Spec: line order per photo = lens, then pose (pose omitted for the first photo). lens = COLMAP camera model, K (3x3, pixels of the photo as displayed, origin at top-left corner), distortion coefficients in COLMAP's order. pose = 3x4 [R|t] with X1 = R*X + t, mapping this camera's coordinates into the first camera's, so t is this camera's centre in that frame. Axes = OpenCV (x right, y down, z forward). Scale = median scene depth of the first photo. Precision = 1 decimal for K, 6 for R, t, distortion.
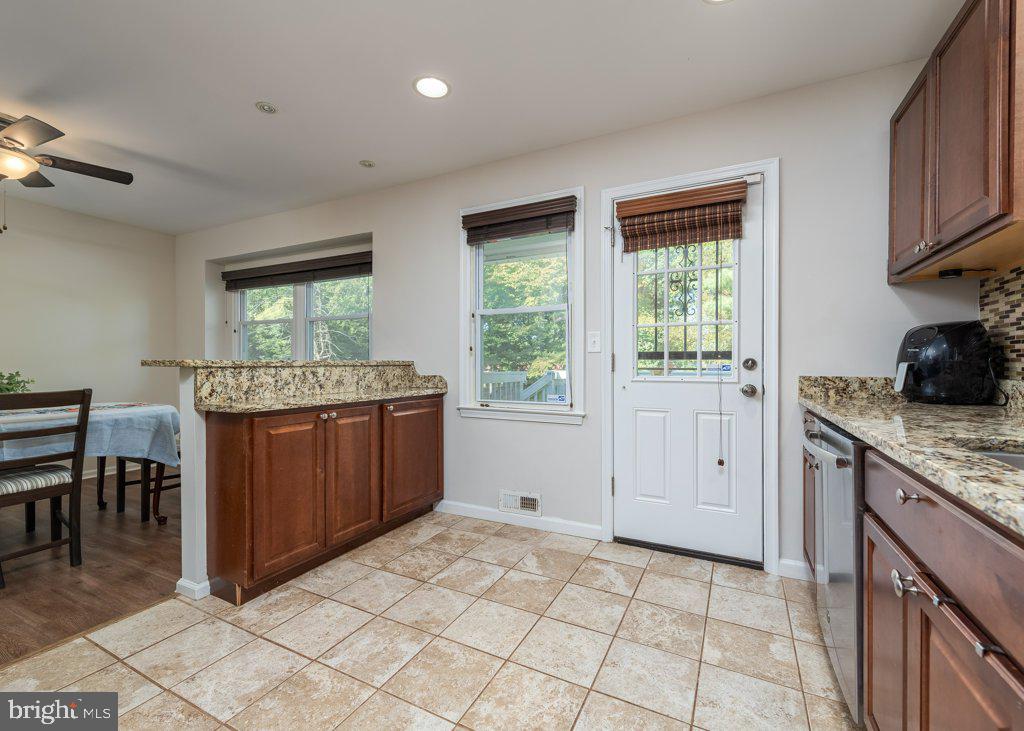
lens RADIAL K [[418.7, 0, 509.6], [0, 418.7, 366.7], [0, 0, 1]] dist [0.006530, -0.000455]
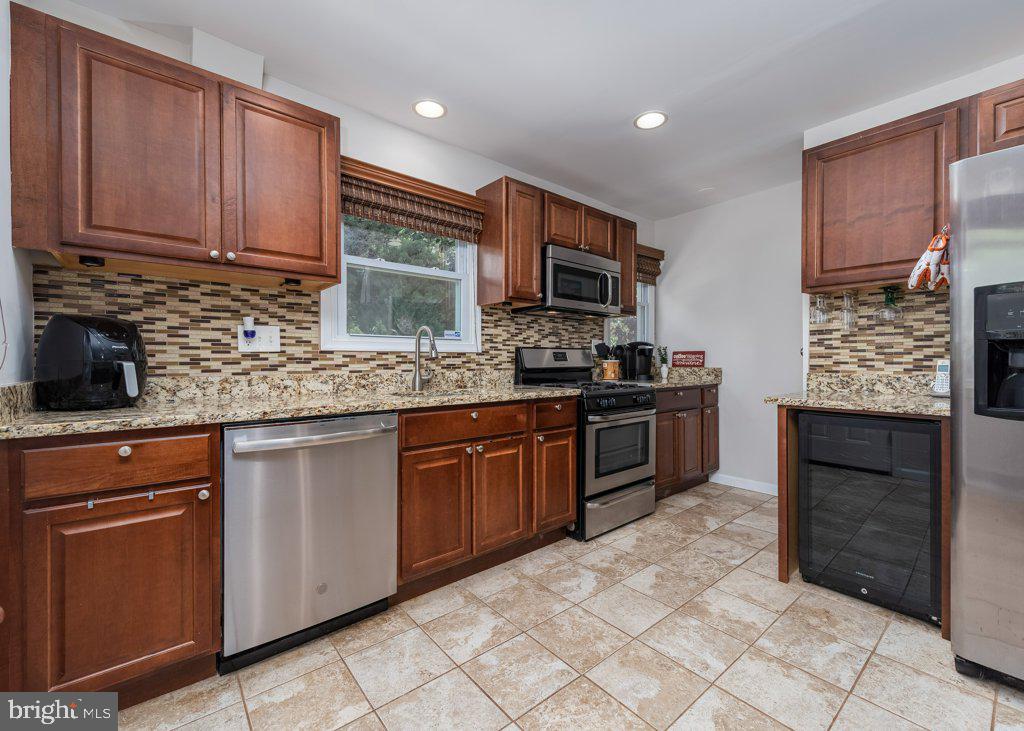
lens RADIAL K [[440.7, 0, 514.2], [0, 440.7, 361.7], [0, 0, 1]] dist [0.018382, -0.001018]
pose [[-0.923618, -0.002749, 0.383304, -0.108211], [0.000971, 0.999954, 0.009511, -0.013743], [-0.383313, 0.009157, -0.923573, 1.176401]]
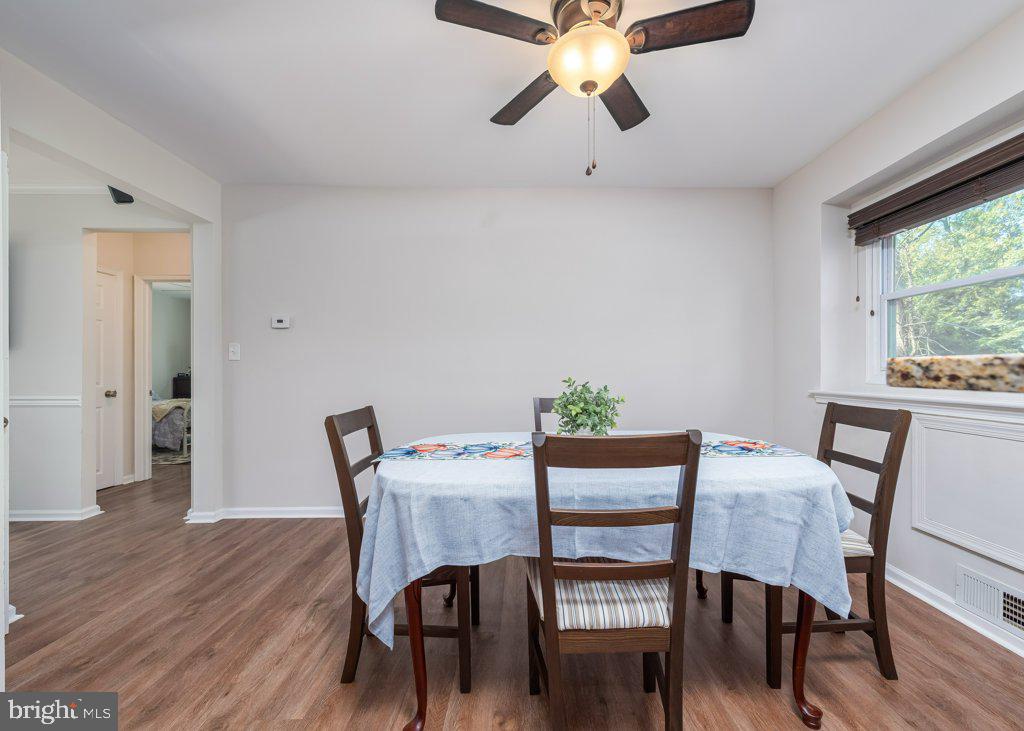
lens RADIAL K [[446.1, 0, 521.1], [0, 446.1, 365.9], [0, 0, 1]] dist [0.022207, 0.000427]
pose [[0.445342, -0.013779, -0.895254, -0.688788], [0.000578, 0.999886, -0.015102, -0.010648], [0.895360, 0.006208, 0.445299, 0.654116]]
